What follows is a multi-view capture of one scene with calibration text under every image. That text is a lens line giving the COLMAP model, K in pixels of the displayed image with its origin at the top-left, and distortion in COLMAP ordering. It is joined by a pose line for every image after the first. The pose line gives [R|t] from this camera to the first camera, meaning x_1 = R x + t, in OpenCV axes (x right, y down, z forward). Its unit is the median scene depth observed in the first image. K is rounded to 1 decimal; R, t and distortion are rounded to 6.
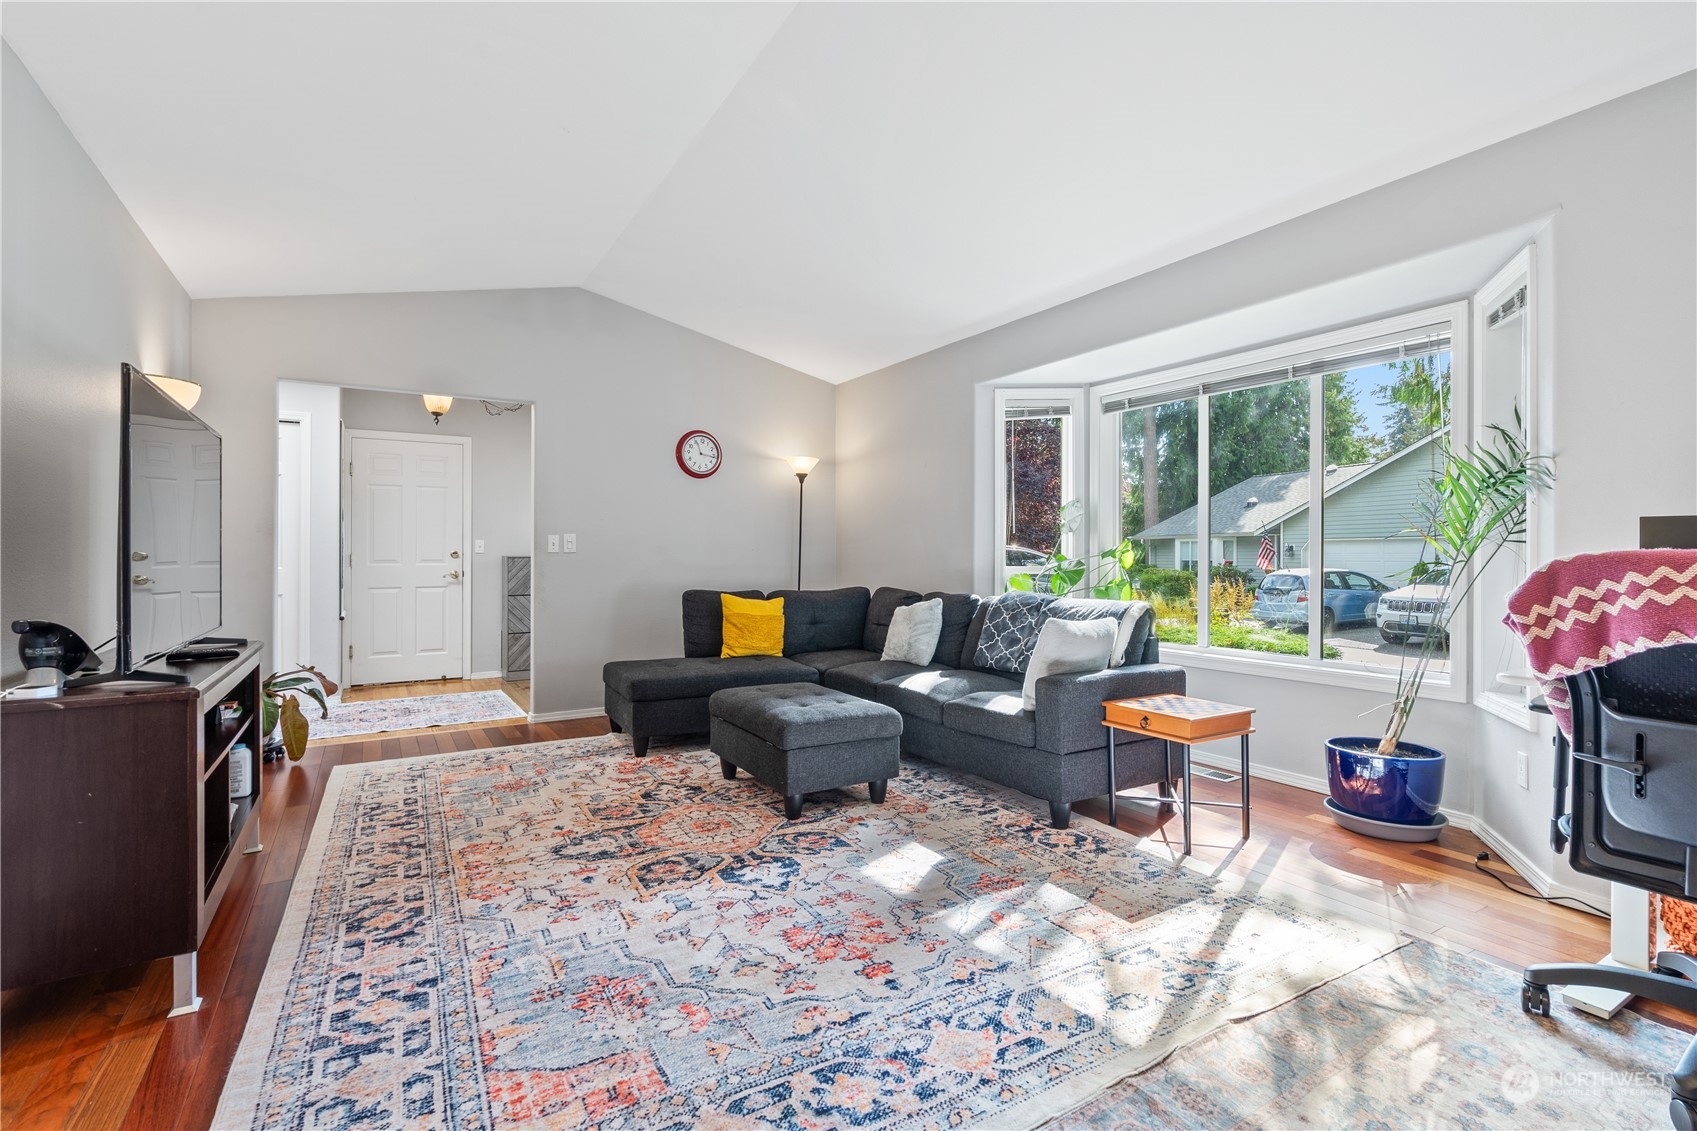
lens RADIAL K [[787.5, 0, 843.8], [0, 787.5, 556.5], [0, 0, 1]] dist [-0.003325, 0.000925]
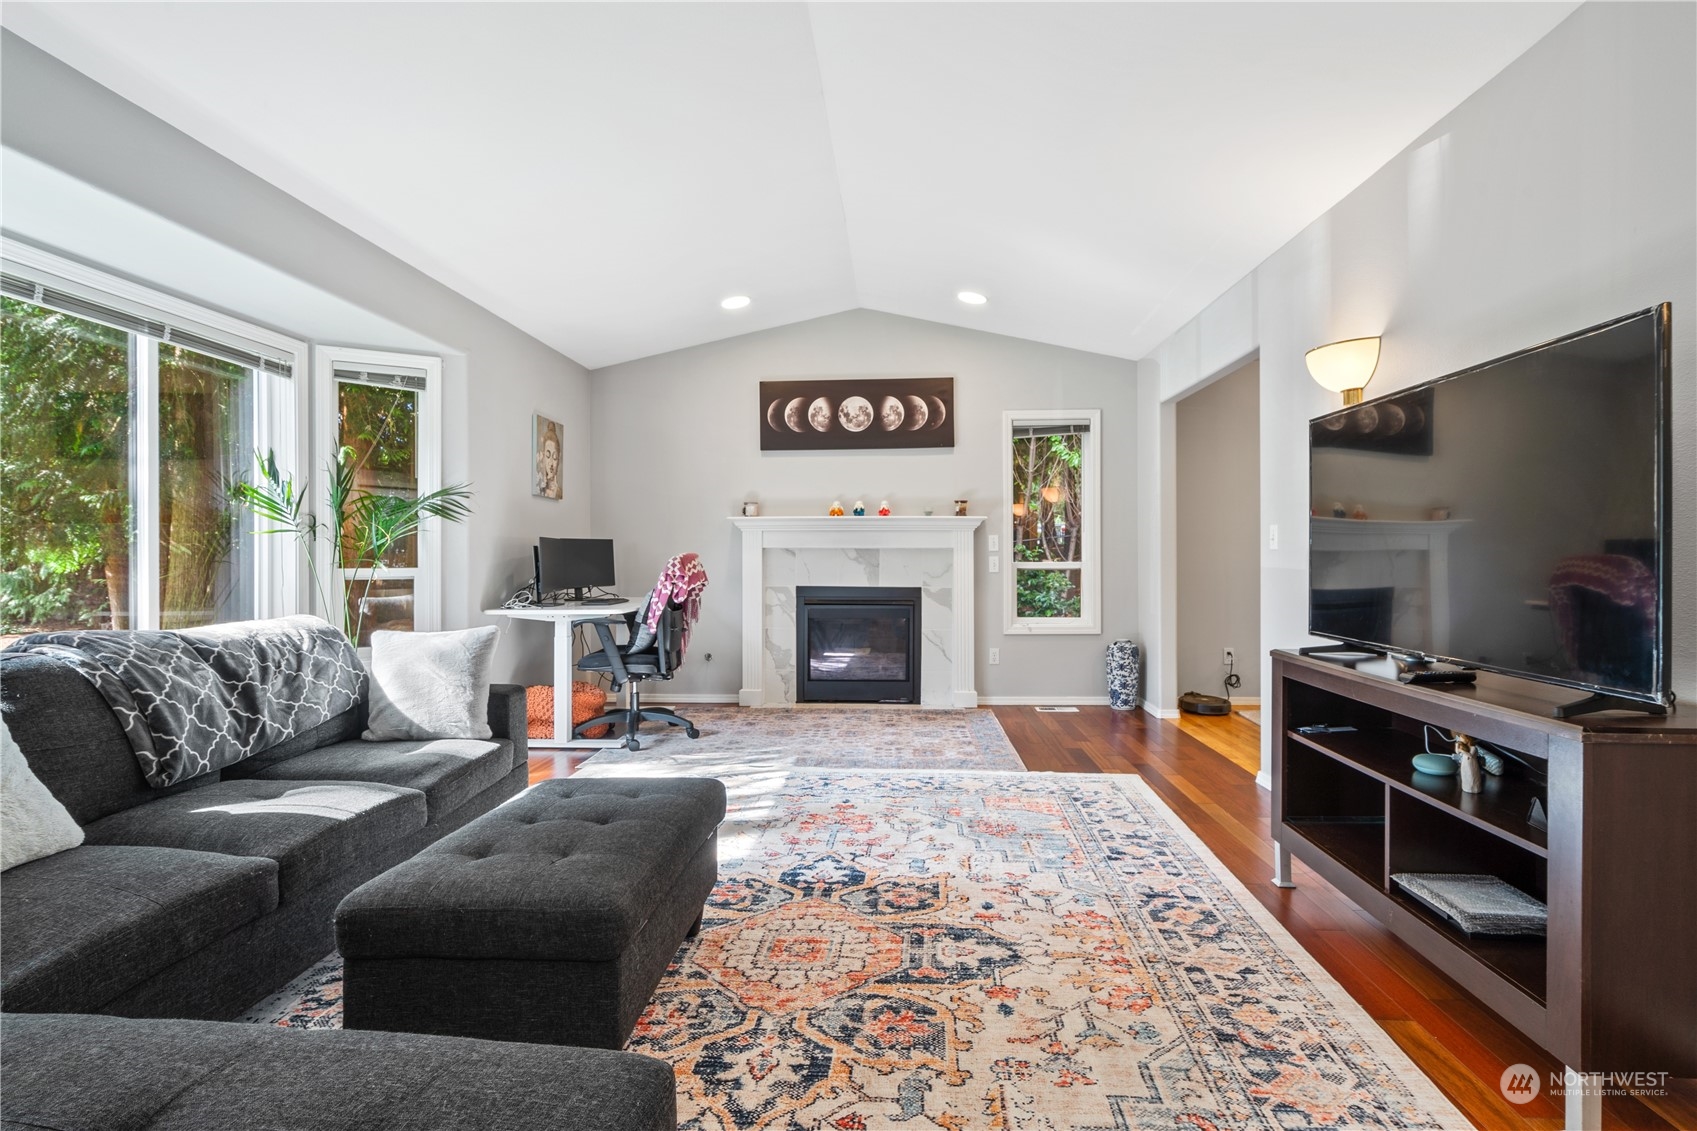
lens RADIAL K [[787.5, 0, 843.8], [0, 787.5, 556.5], [0, 0, 1]] dist [-0.003325, 0.000925]
pose [[-0.817167, 0.000367, 0.576401, -0.690047], [0.001313, 0.999998, 0.001225, -0.004659], [-0.576399, 0.001758, -0.817166, 1.773542]]
